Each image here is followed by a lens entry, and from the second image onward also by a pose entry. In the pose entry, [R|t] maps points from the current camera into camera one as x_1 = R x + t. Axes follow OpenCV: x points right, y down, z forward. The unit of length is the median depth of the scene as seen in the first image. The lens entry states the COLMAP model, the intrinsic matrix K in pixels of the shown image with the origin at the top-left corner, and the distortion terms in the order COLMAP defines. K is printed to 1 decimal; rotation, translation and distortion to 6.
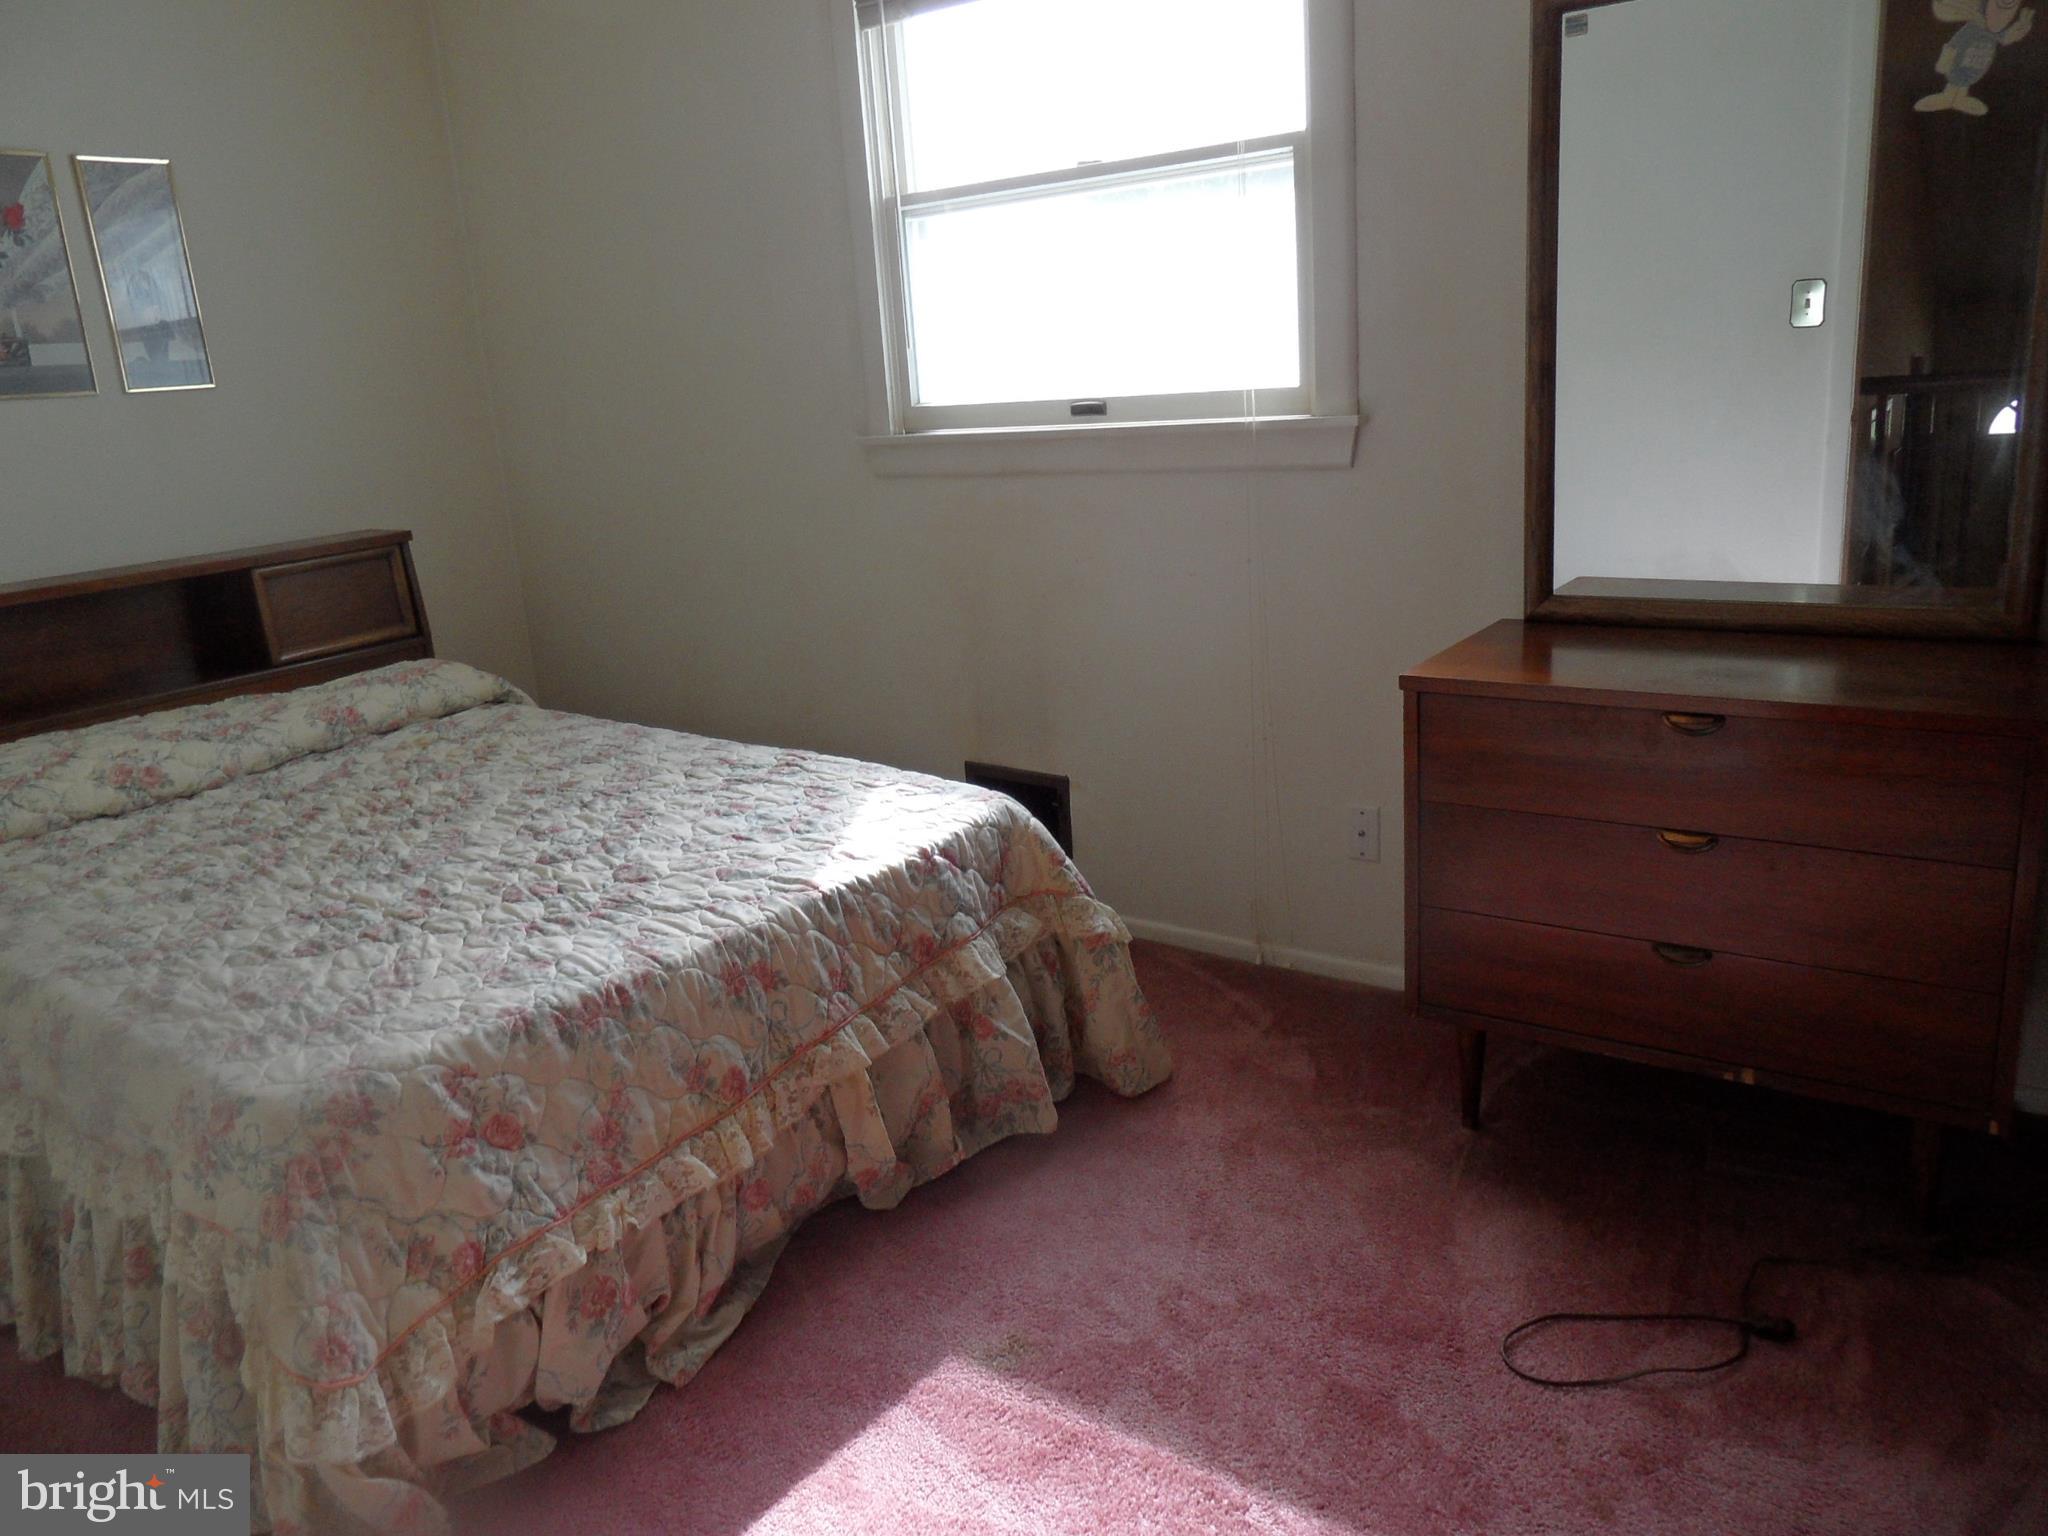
lens RADIAL K [[1504.1, 0, 1016.7], [0, 1504.1, 750.2], [0, 0, 1]] dist [-0.023459, 0.008818]
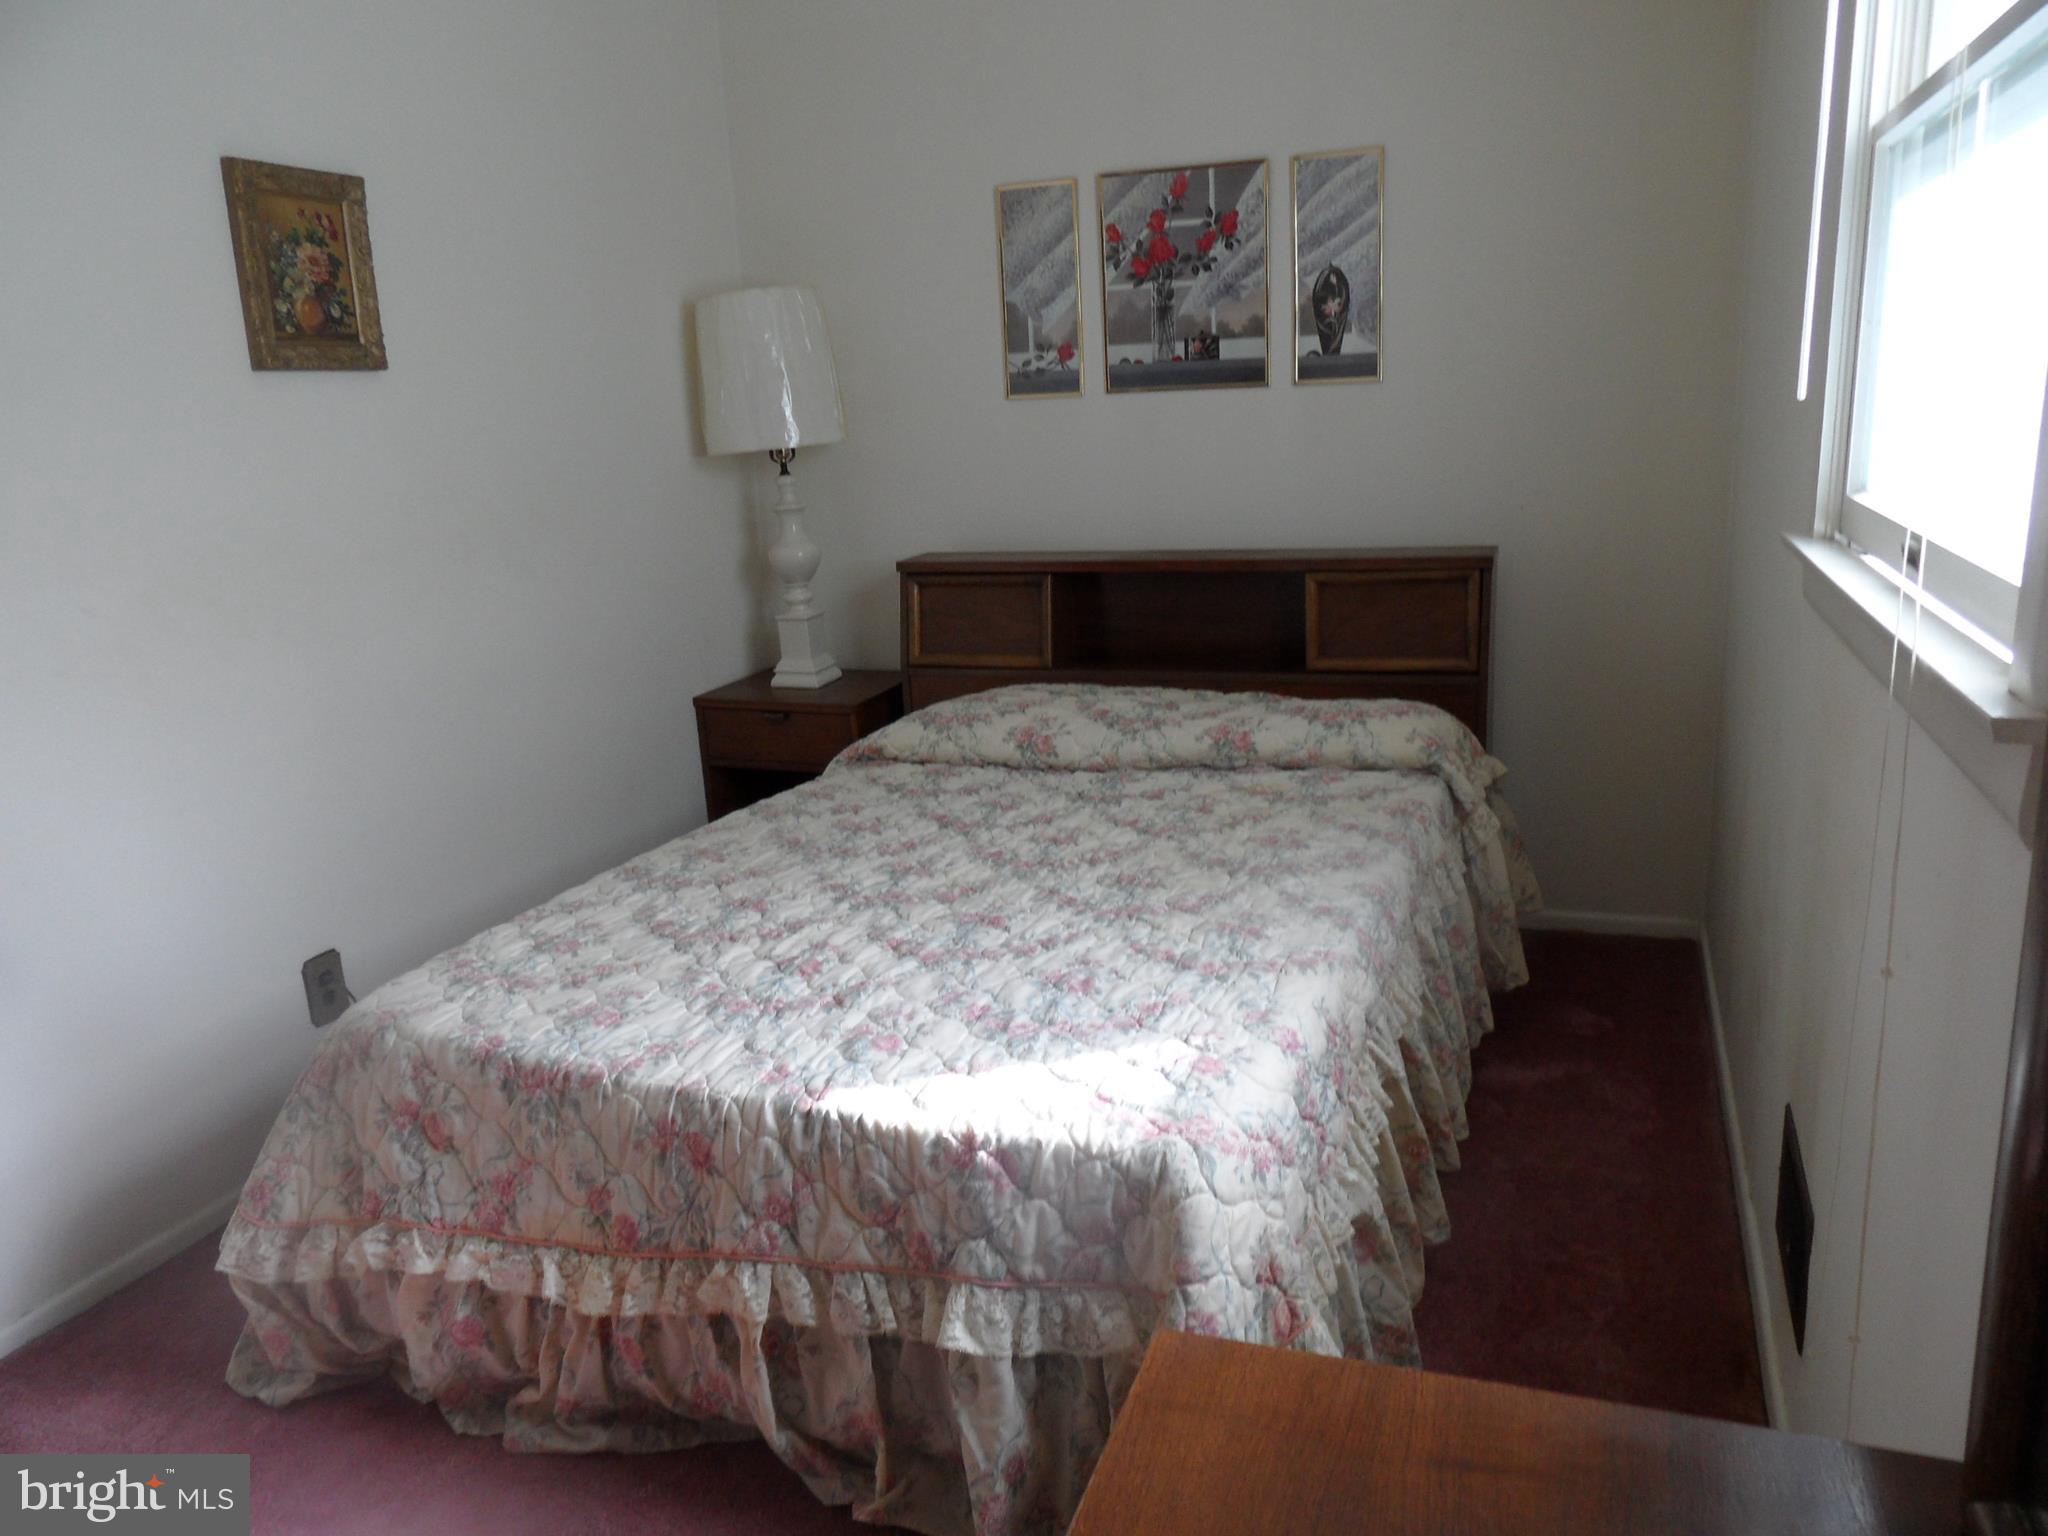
lens RADIAL K [[1504.1, 0, 1016.7], [0, 1504.1, 750.2], [0, 0, 1]] dist [-0.023459, 0.008818]
pose [[0.269367, 0.277595, -0.922162, 0.580801], [-0.214385, 0.950812, 0.223597, -0.287387], [0.938872, 0.137468, 0.315630, 0.791917]]
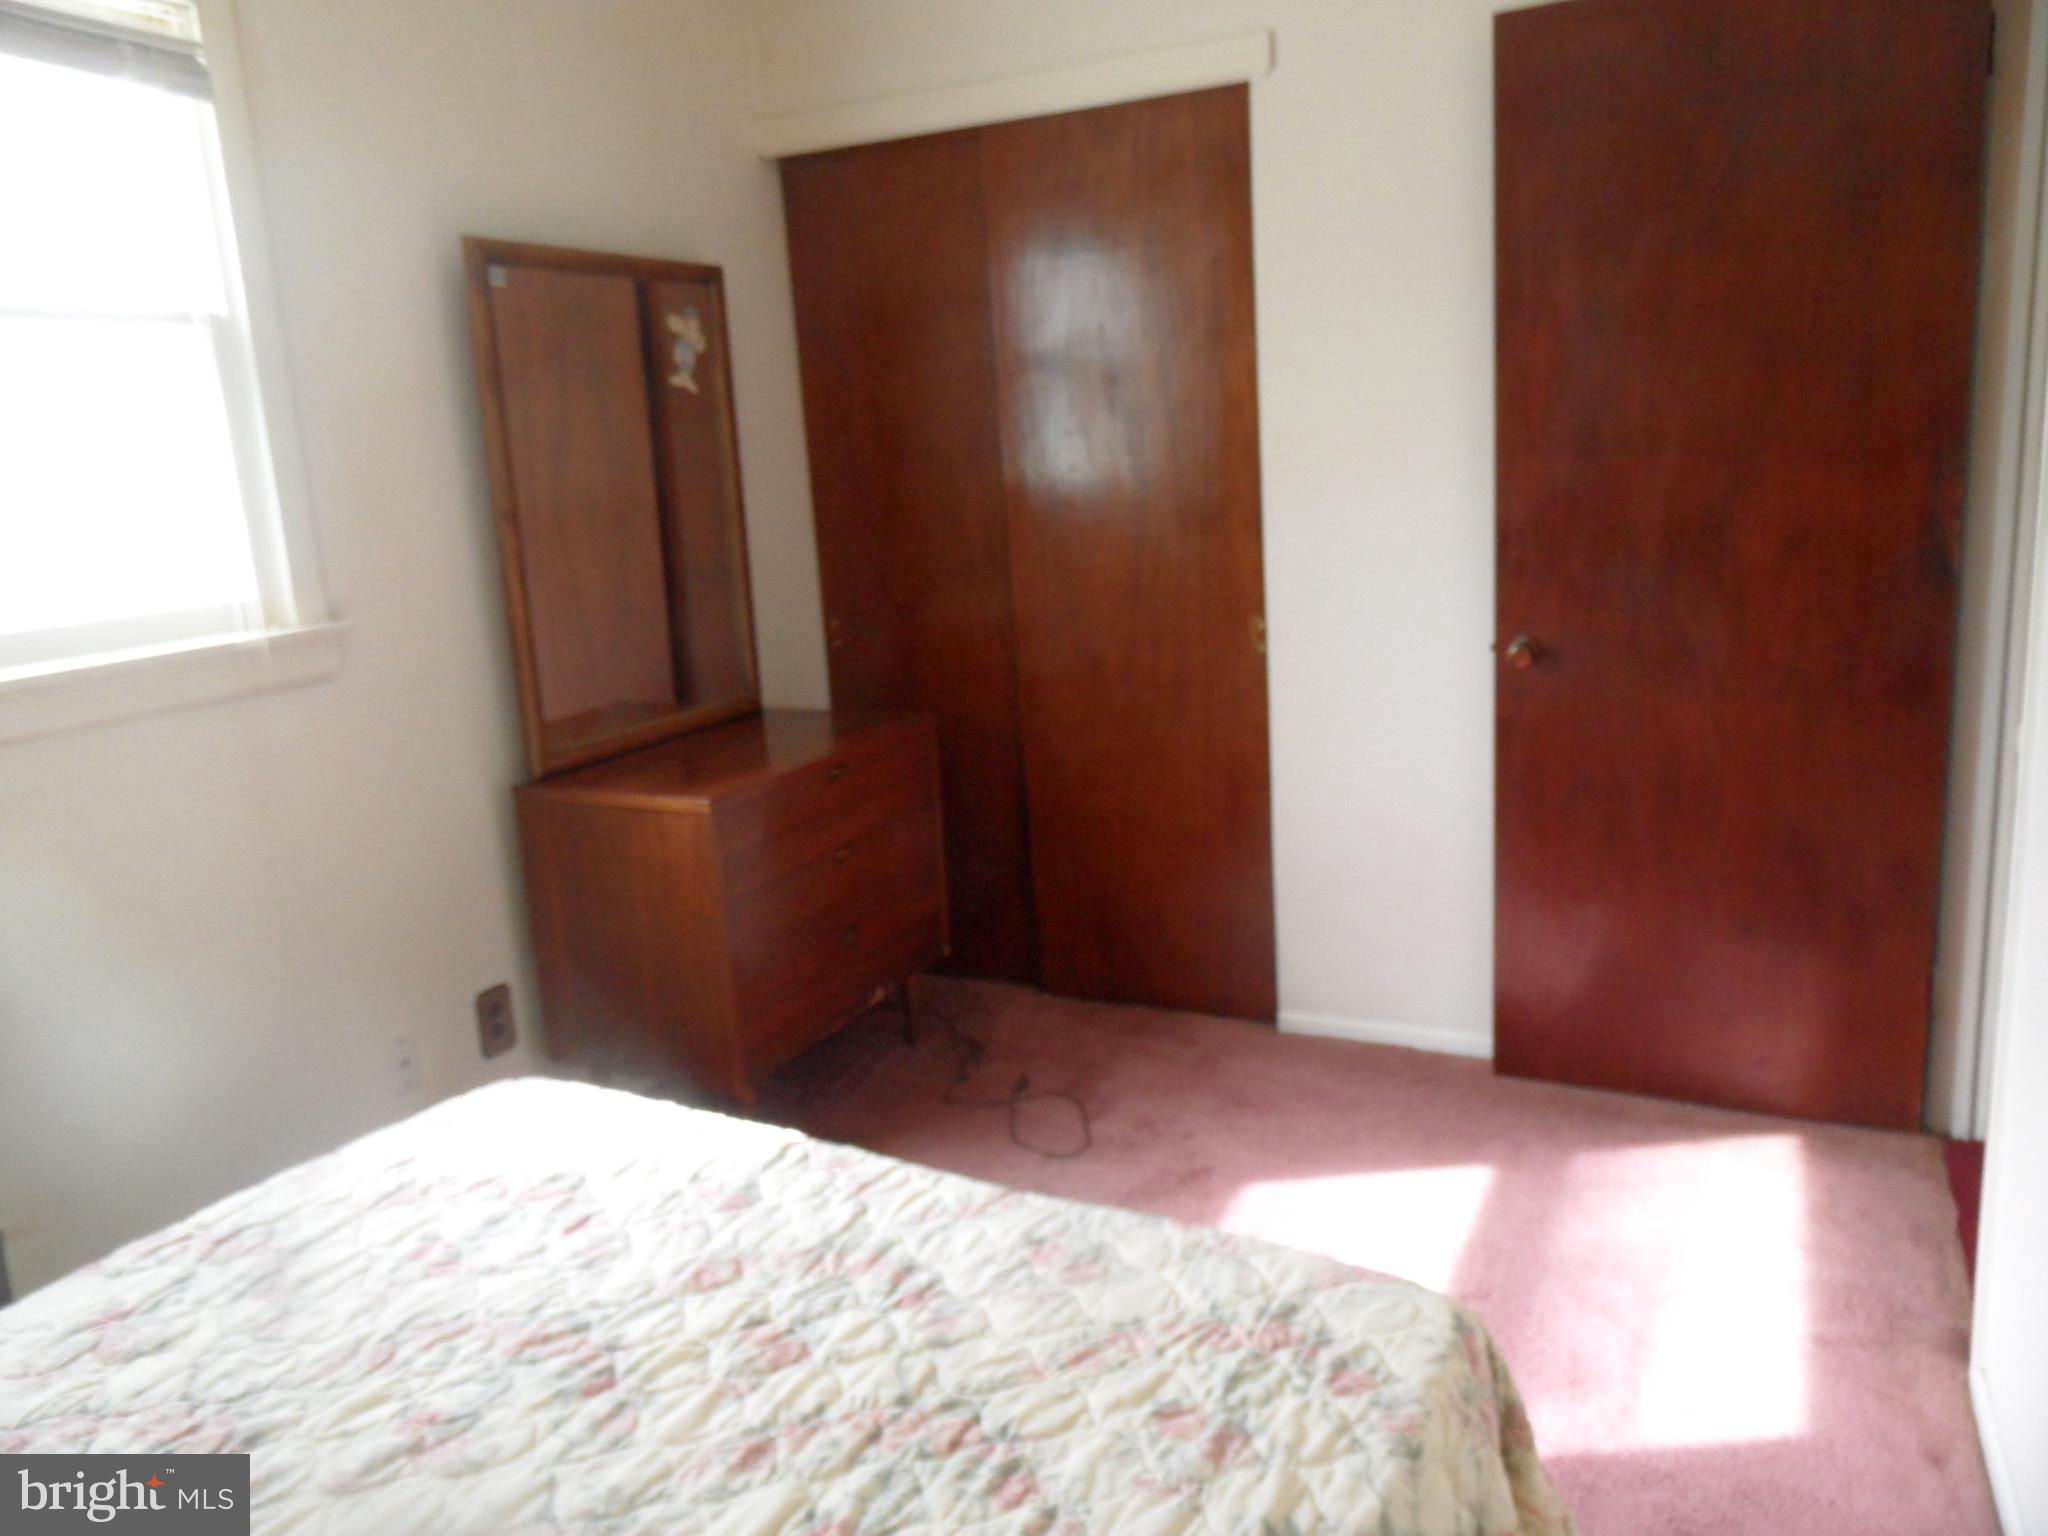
lens RADIAL K [[1504.1, 0, 1016.7], [0, 1504.1, 750.2], [0, 0, 1]] dist [-0.023459, 0.008818]
pose [[-0.165250, -0.122616, 0.978600, -0.926471], [0.312257, 0.934692, 0.169843, -0.211447], [-0.935515, 0.333641, -0.116170, 0.897824]]
